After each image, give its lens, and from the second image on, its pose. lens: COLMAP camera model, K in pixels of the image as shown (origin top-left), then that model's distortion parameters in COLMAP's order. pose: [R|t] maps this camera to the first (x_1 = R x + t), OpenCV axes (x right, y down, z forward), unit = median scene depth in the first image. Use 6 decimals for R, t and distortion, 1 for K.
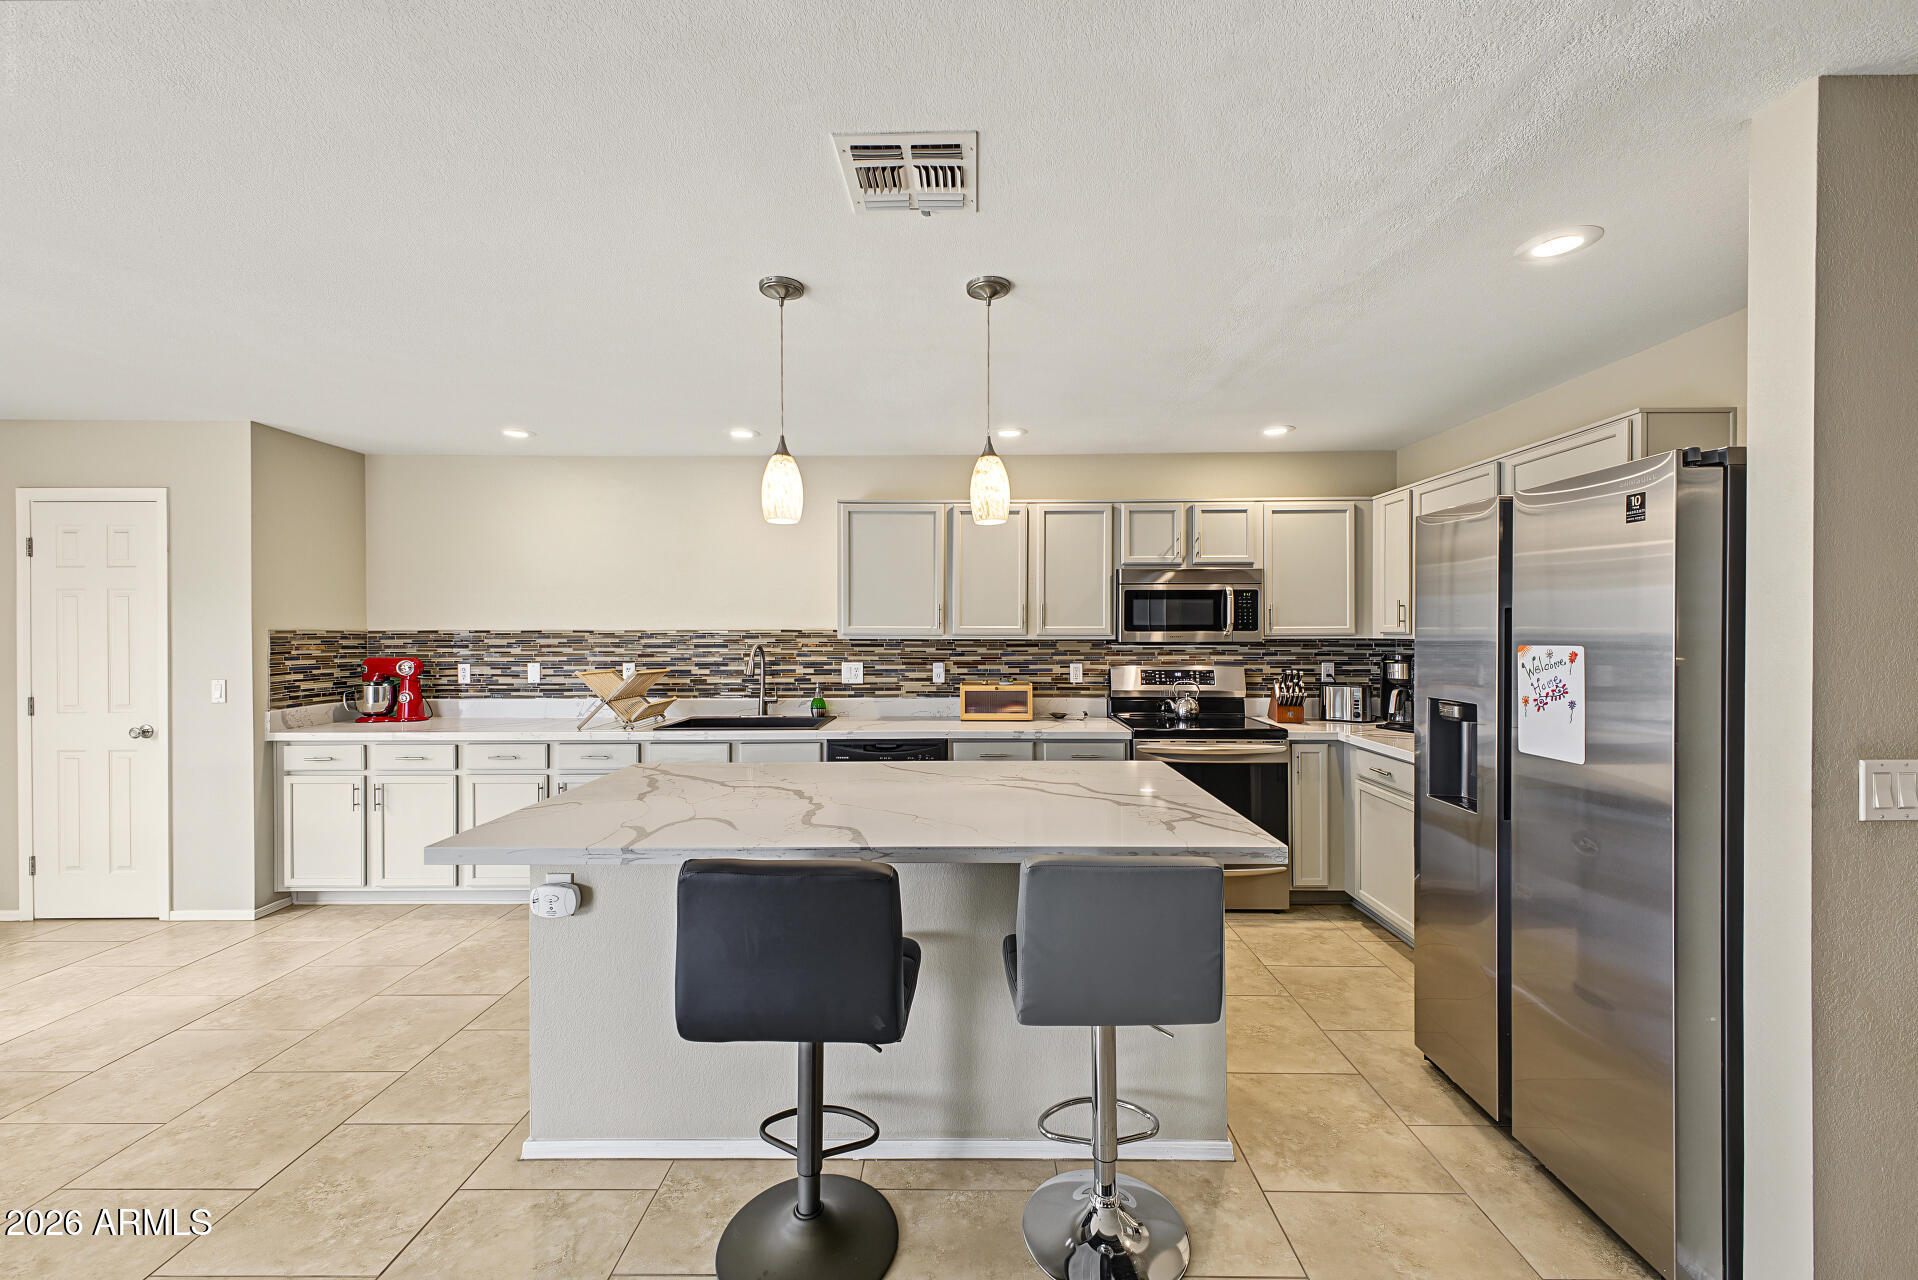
lens RADIAL K [[750.8, 0, 957.0], [0, 750.8, 630.7], [0, 0, 1]] dist [0.005833, -0.000420]
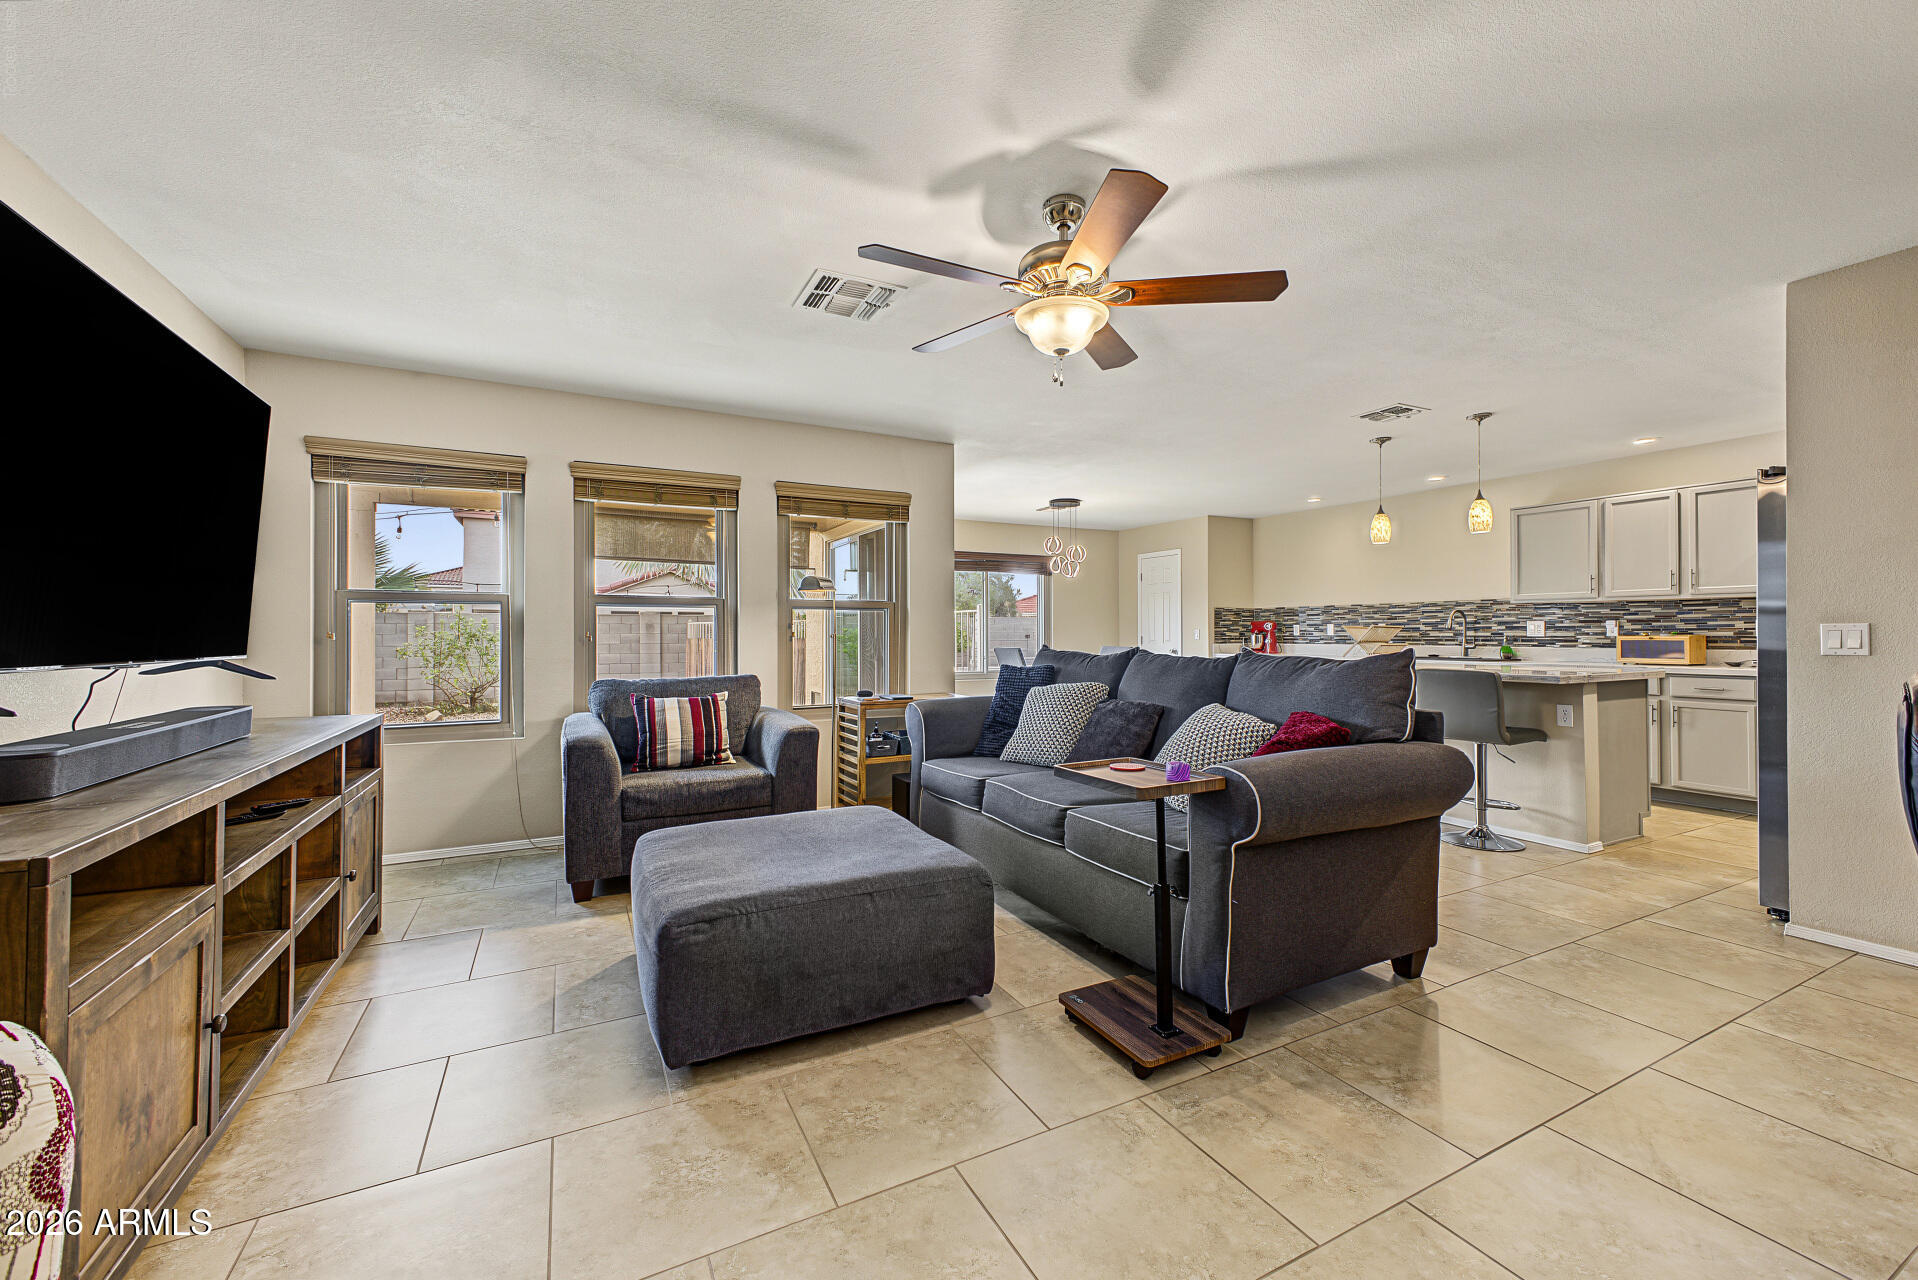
lens RADIAL K [[750.8, 0, 964.5], [0, 750.8, 629.2], [0, 0, 1]] dist [0.005833, -0.000420]
pose [[0.471027, -0.003885, -0.882110, 0.616596], [0.002459, 0.999992, -0.003091, 0.060960], [0.882115, -0.000713, 0.471033, -0.614887]]
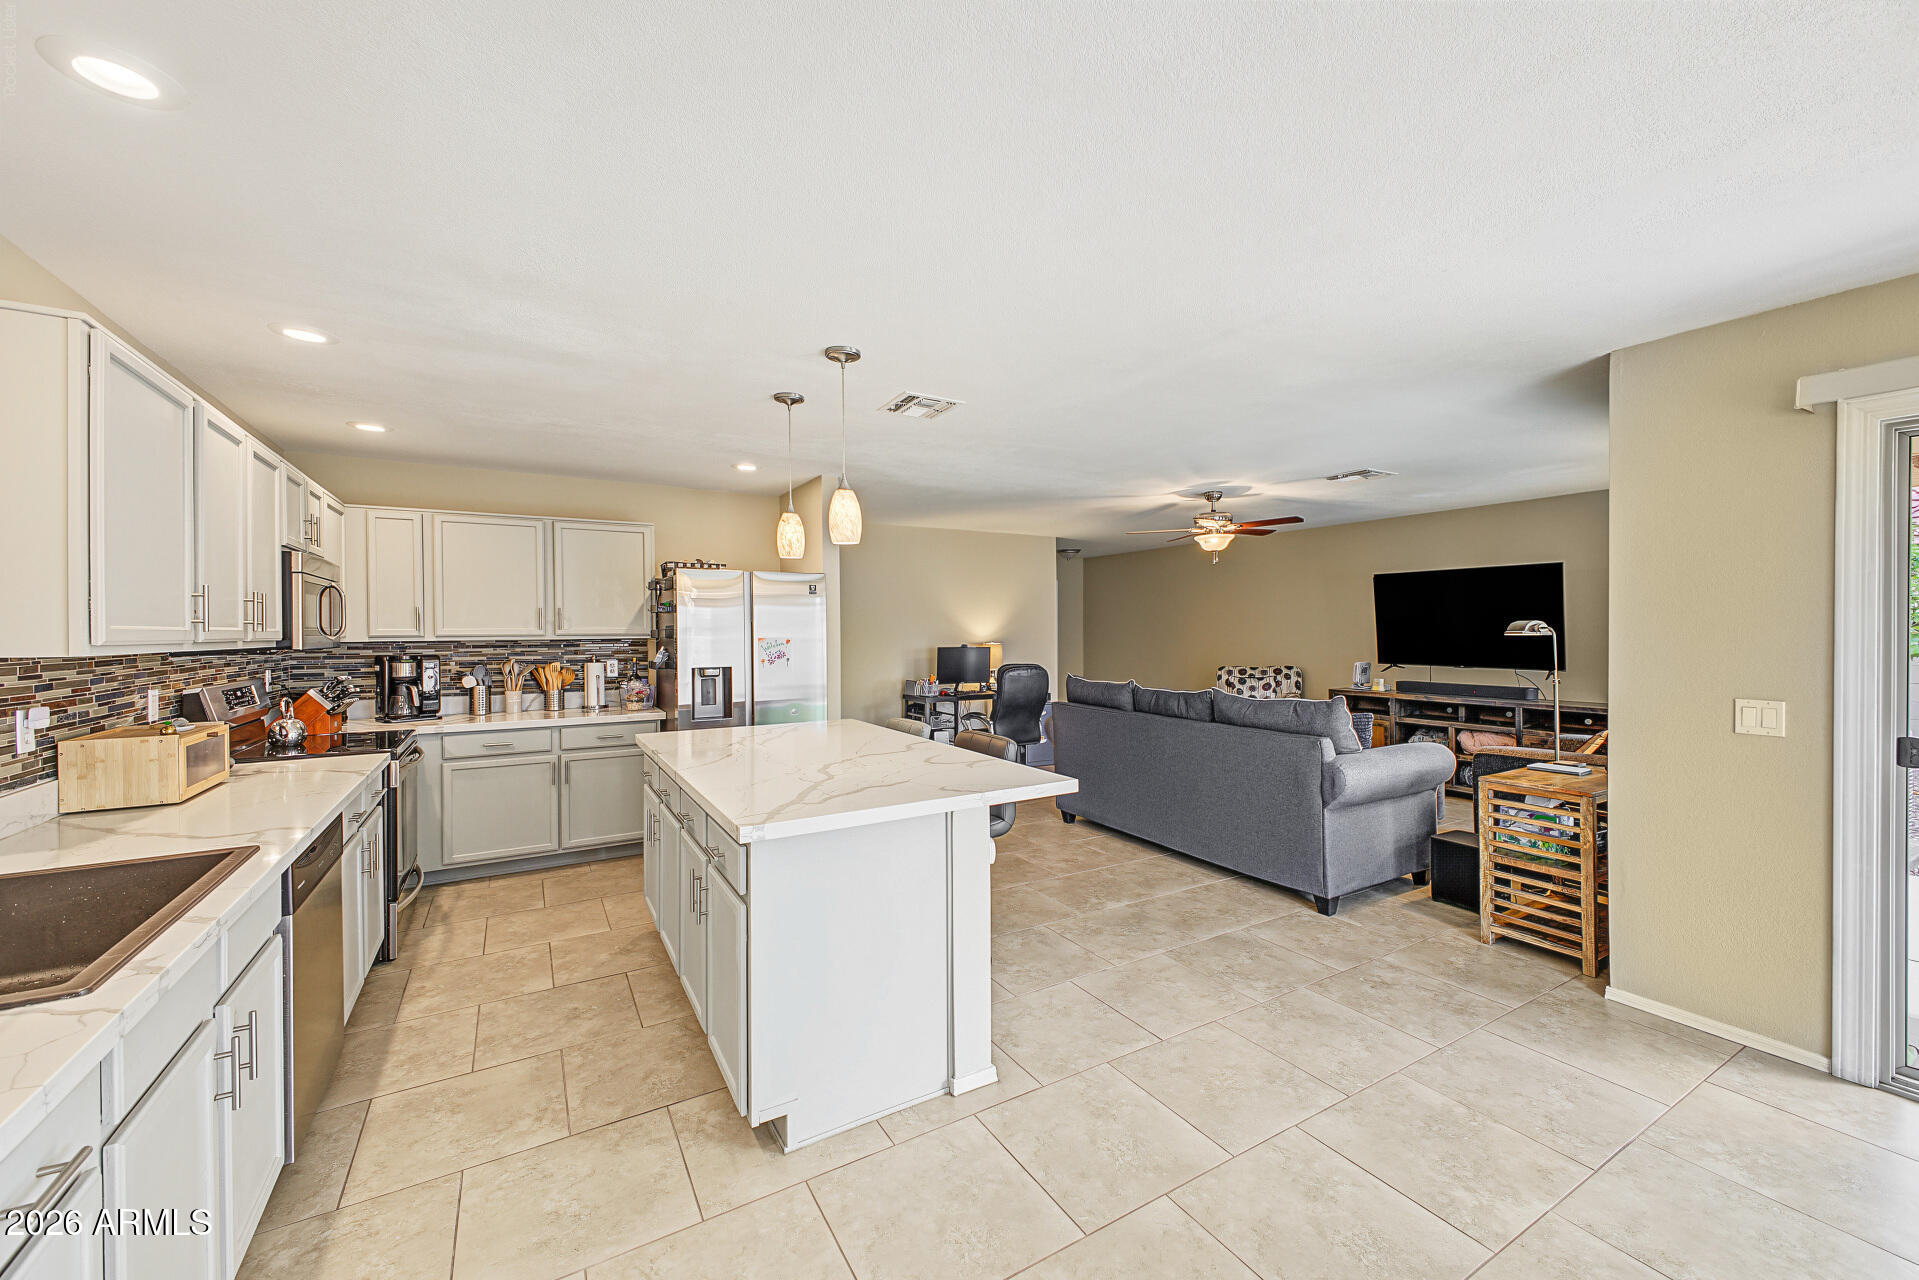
lens RADIAL K [[751.2, 0, 966.9], [0, 751.2, 632.4], [0, 0, 1]] dist [0.005833, -0.000420]
pose [[-0.525610, 0.000107, 0.850726, -0.736976], [0.007030, 0.999966, 0.004218, -0.001163], [-0.850697, 0.008198, -0.525593, 0.785061]]
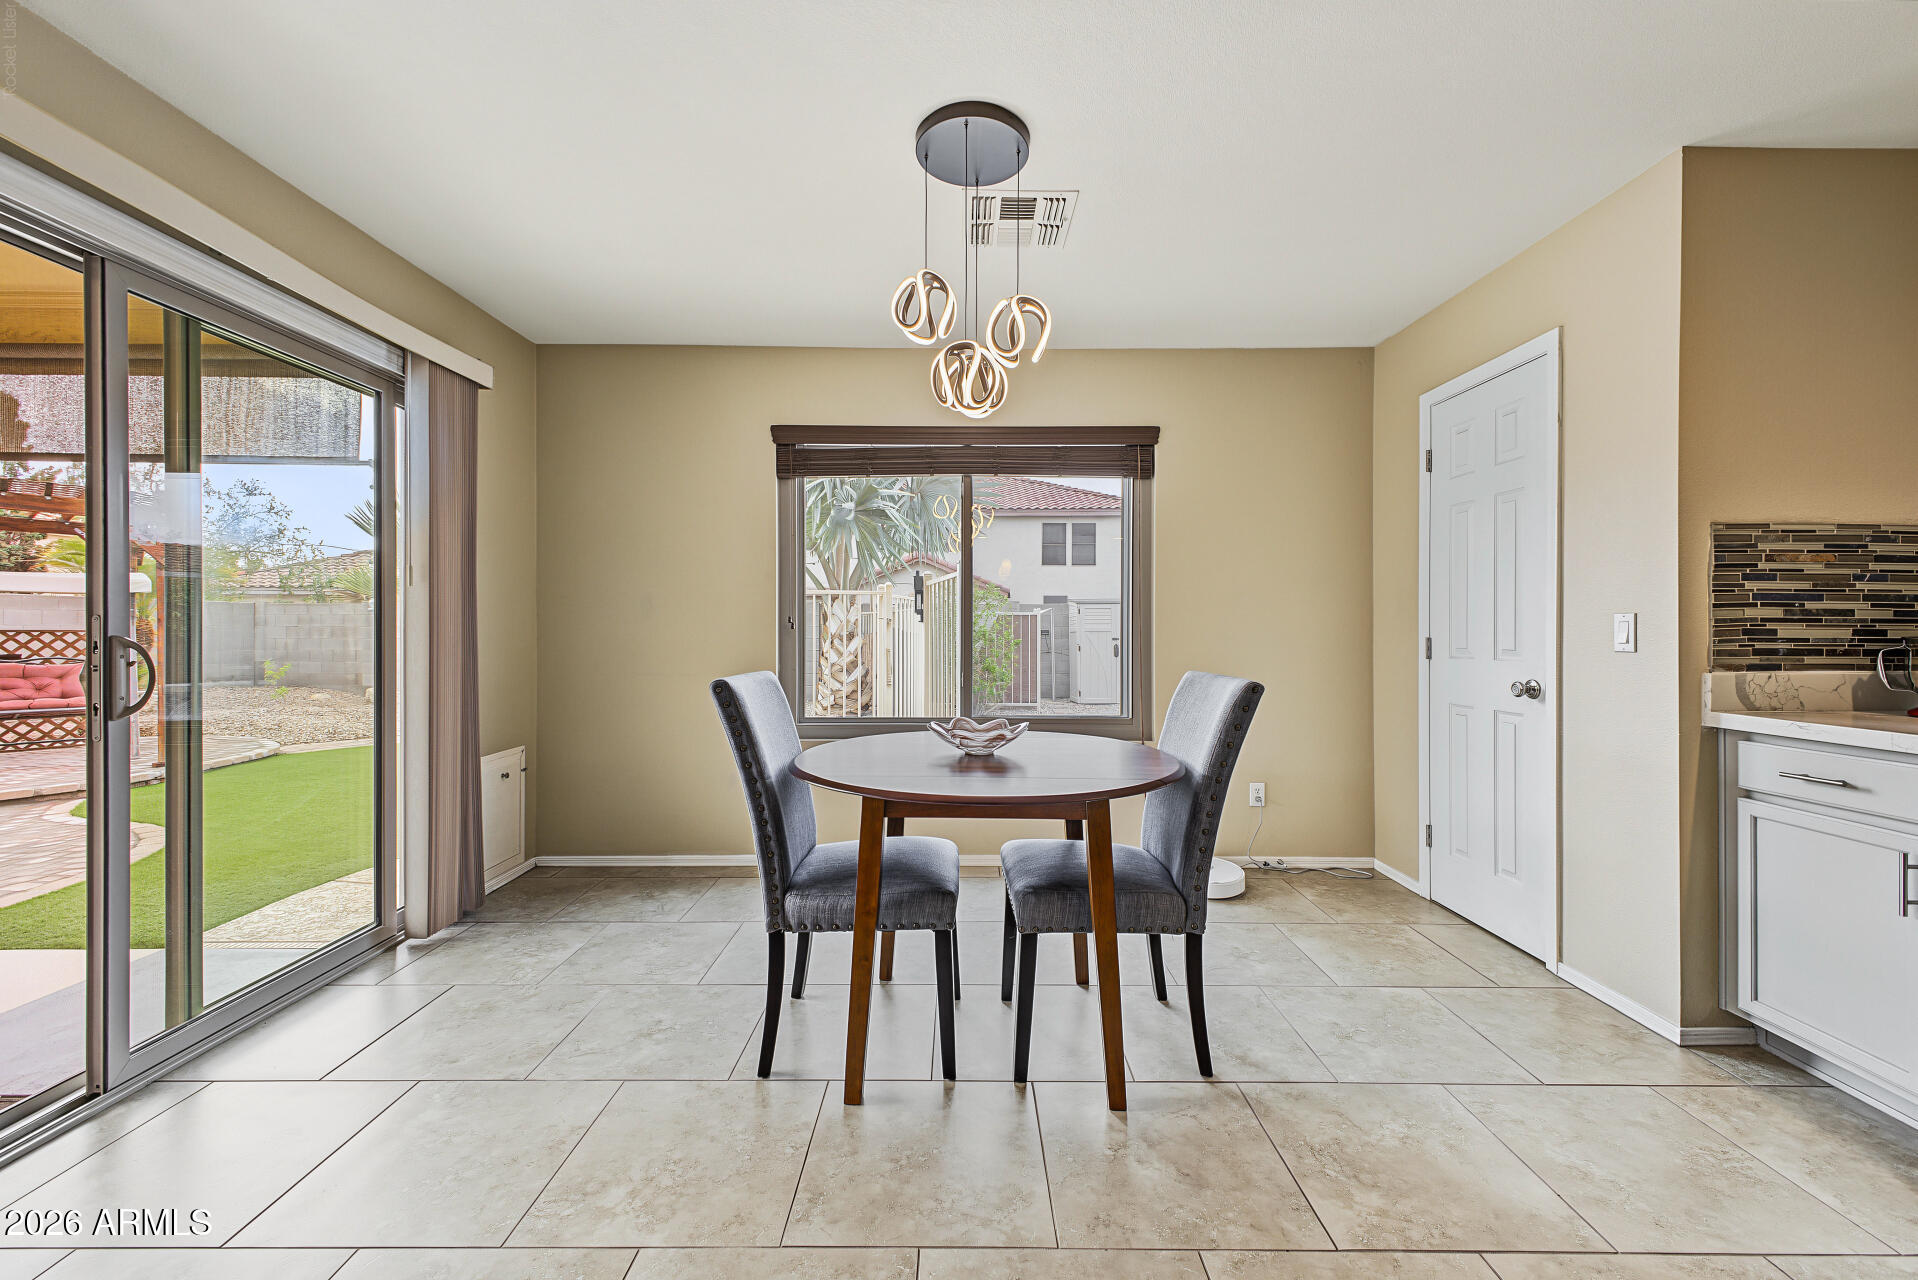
lens RADIAL K [[750.8, 0, 962.4], [0, 750.8, 630.9], [0, 0, 1]] dist [0.005833, -0.000420]
pose [[0.008264, 0.005131, -0.999953, -0.334836], [-0.004175, 0.999978, 0.005097, 0.068555], [0.999957, 0.004132, 0.008285, 0.409343]]
